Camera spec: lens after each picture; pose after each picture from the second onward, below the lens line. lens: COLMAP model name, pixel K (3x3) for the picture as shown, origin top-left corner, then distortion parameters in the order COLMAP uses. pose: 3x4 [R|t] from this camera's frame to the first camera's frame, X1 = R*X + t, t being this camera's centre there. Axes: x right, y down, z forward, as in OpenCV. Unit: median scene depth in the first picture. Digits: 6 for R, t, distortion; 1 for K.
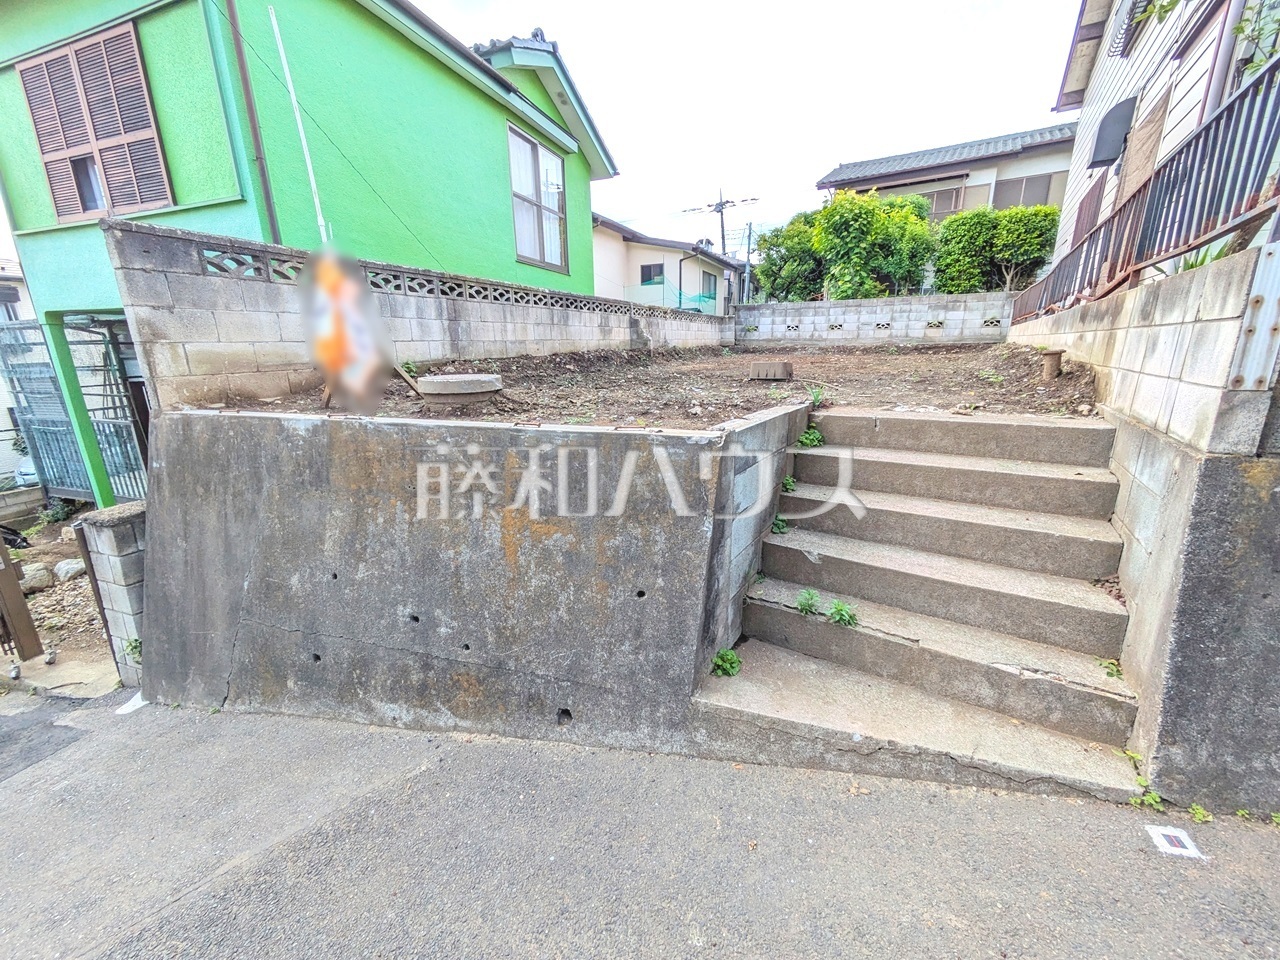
lens RADIAL K [[505.1, 0, 641.3], [0, 505.1, 479.6], [0, 0, 1]] dist [0.000820, 0.001103]
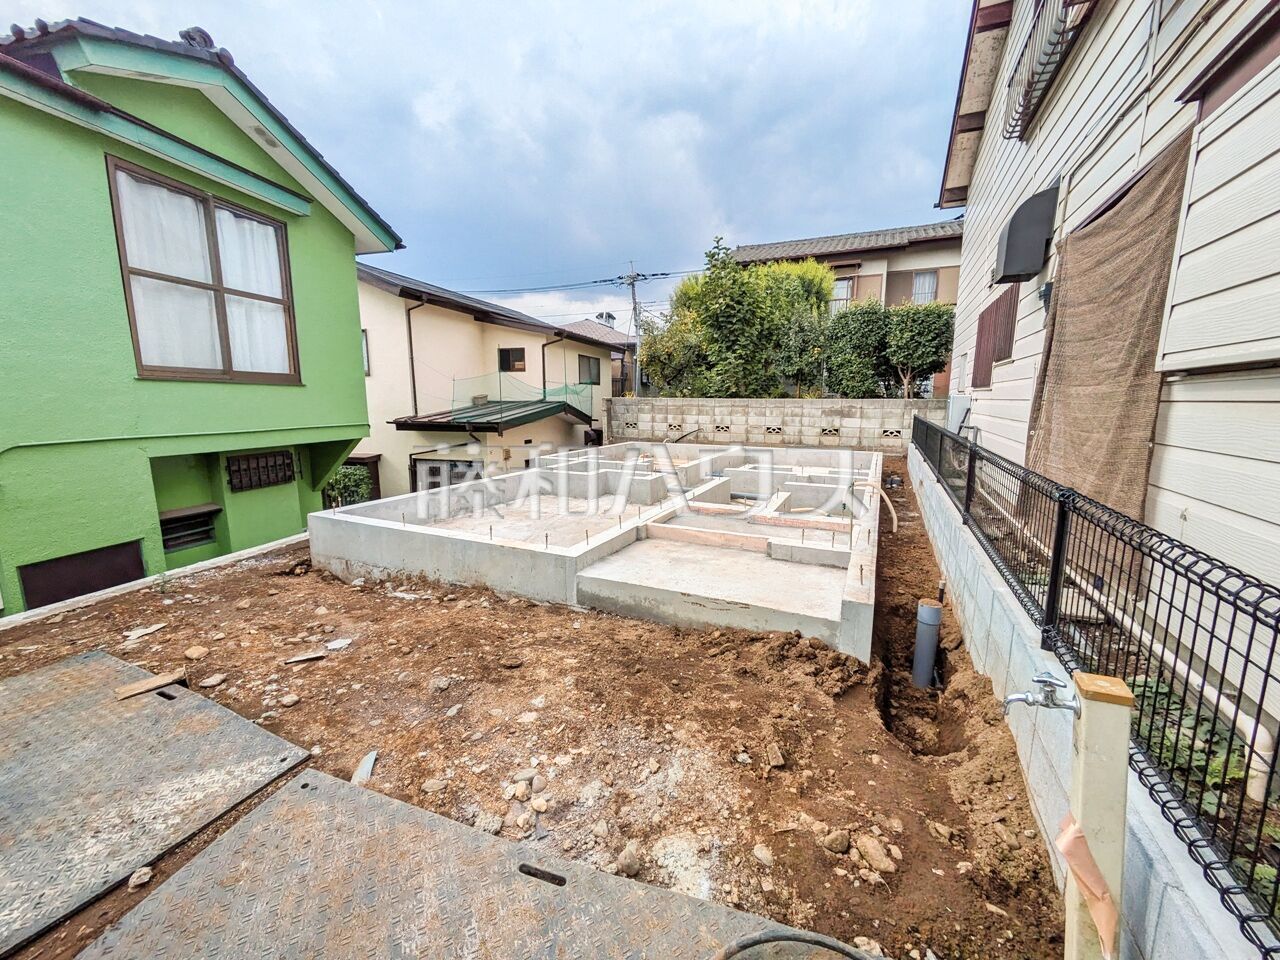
lens RADIAL K [[507.4, 0, 645.3], [0, 507.4, 479.1], [0, 0, 1]] dist [-0.001058, 0.000584]
pose [[0.991303, -0.005054, 0.131503, 0.221131], [0.019398, 0.993959, -0.108027, -0.197292], [-0.130162, 0.109639, 0.985412, 0.286662]]
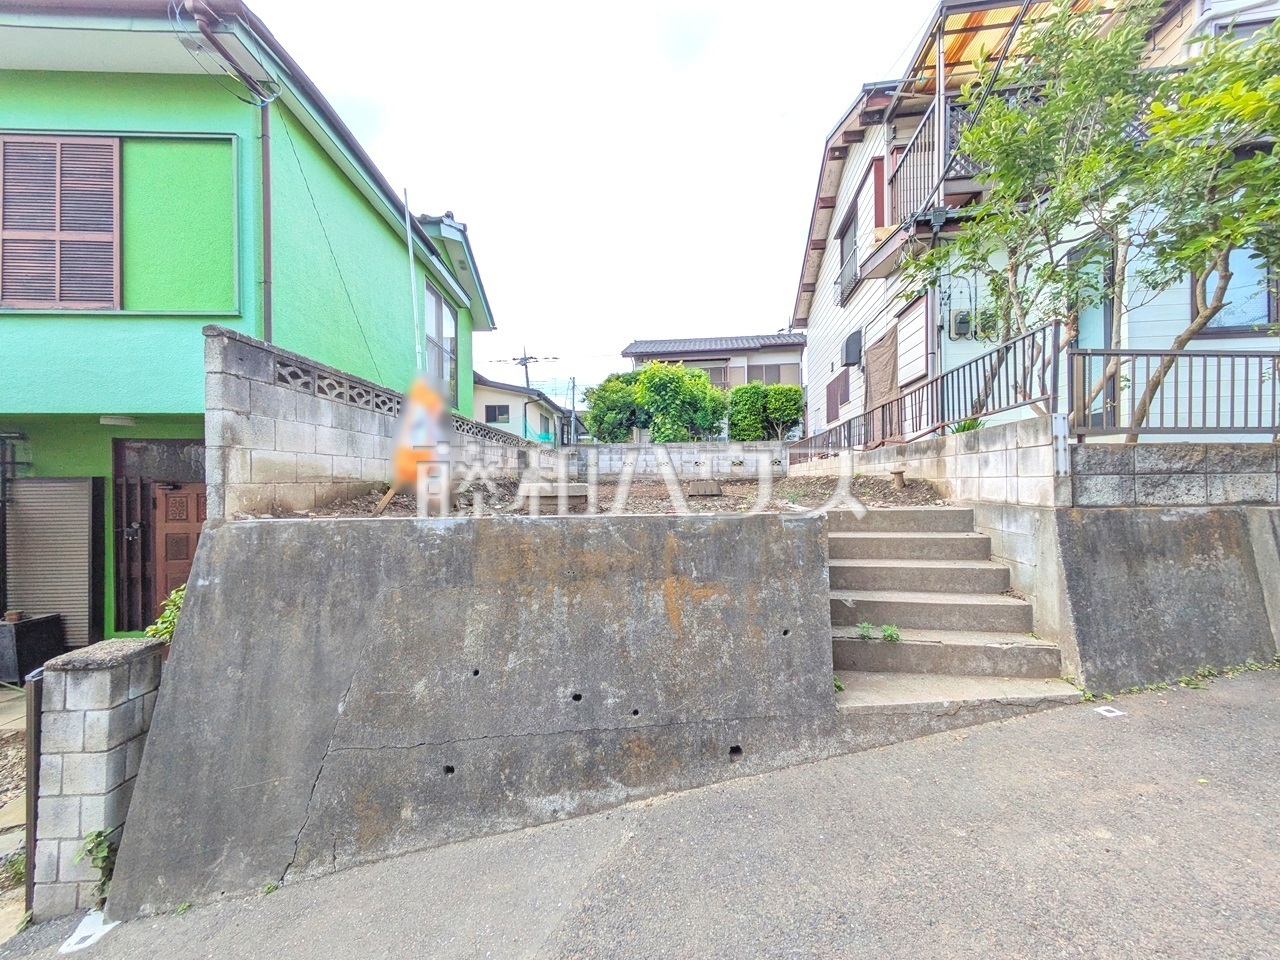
lens RADIAL K [[505.1, 0, 641.3], [0, 505.1, 479.6], [0, 0, 1]] dist [0.000820, 0.001103]
pose [[0.917101, 0.006553, 0.398601, -0.211105], [0.099540, 0.964431, -0.244877, 0.029887], [-0.386028, 0.264253, 0.883828, -0.033441]]
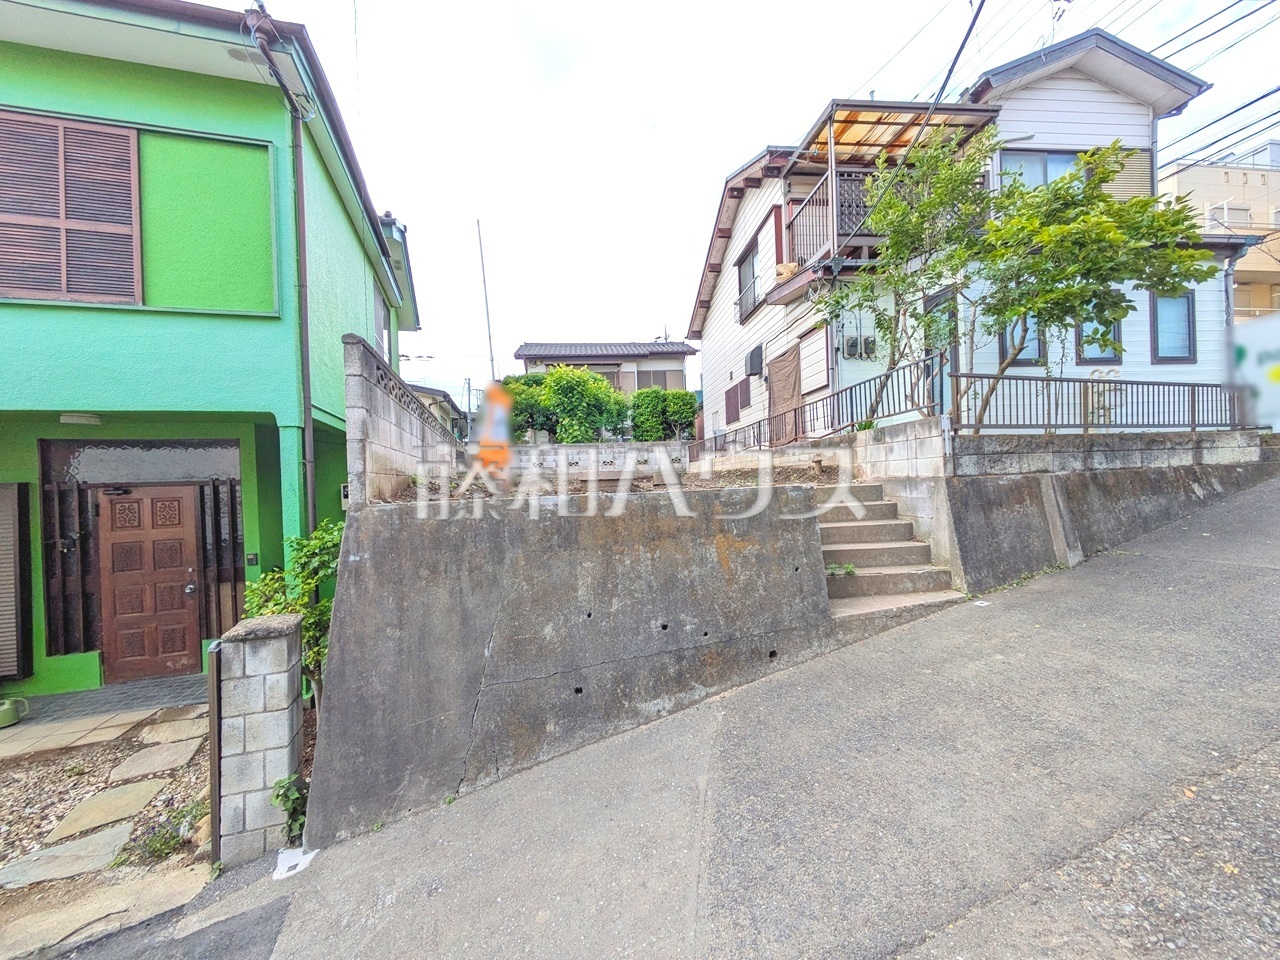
lens RADIAL K [[505.1, 0, 641.3], [0, 505.1, 479.6], [0, 0, 1]] dist [0.000820, 0.001103]
pose [[0.786730, -0.015209, 0.617109, -0.383938], [0.185681, 0.959229, -0.213077, 0.047301], [-0.588709, 0.282220, 0.757479, -0.042550]]
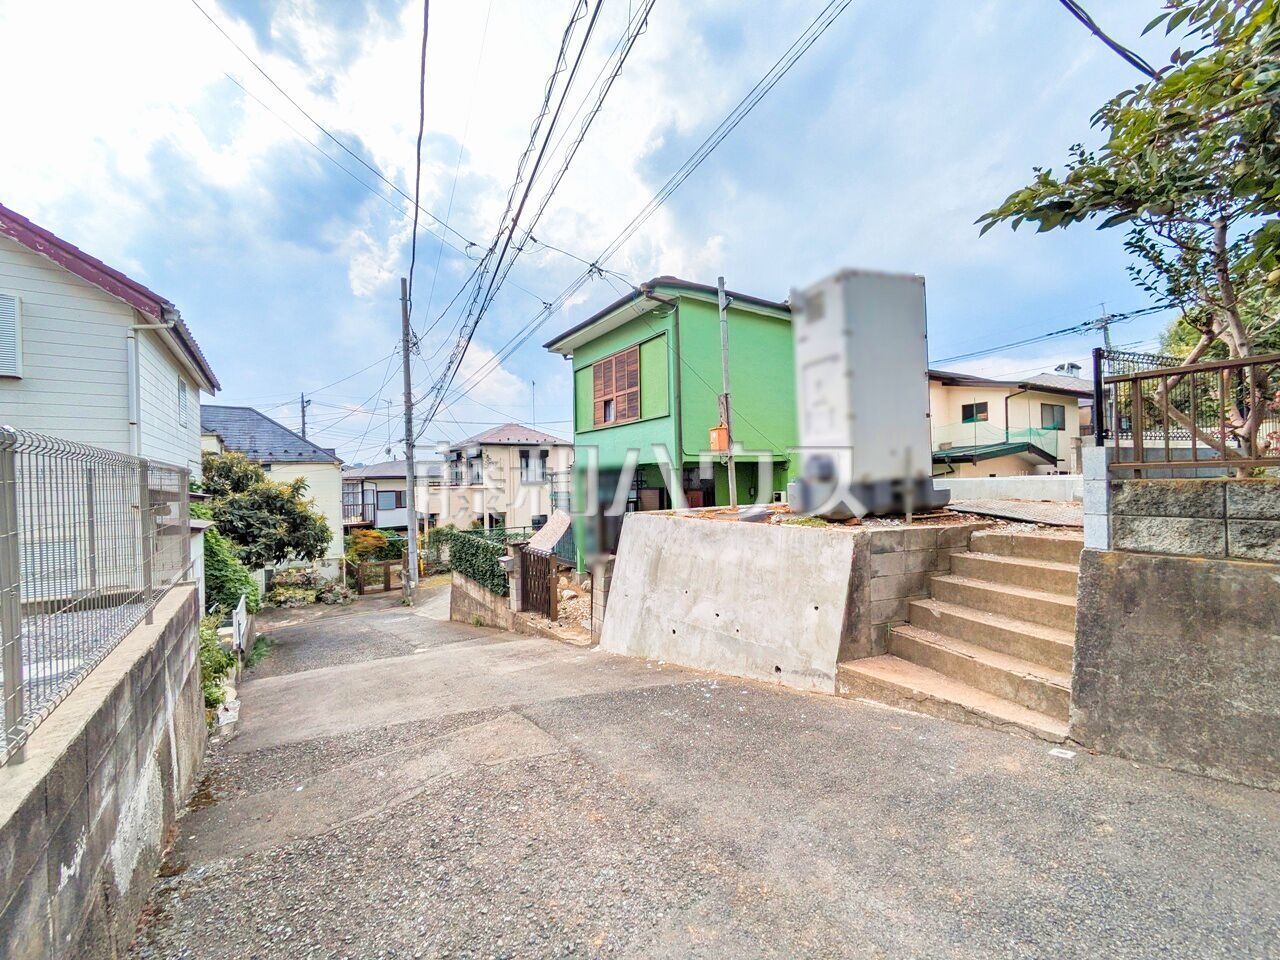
lens RADIAL K [[506.2, 0, 644.8], [0, 506.2, 479.3], [0, 0, 1]] dist [-0.000622, 0.001054]
pose [[0.806378, -0.003288, -0.591392, 0.153334], [-0.145739, 0.968041, -0.204101, 0.057214], [0.573163, 0.250771, 0.780127, -0.263548]]
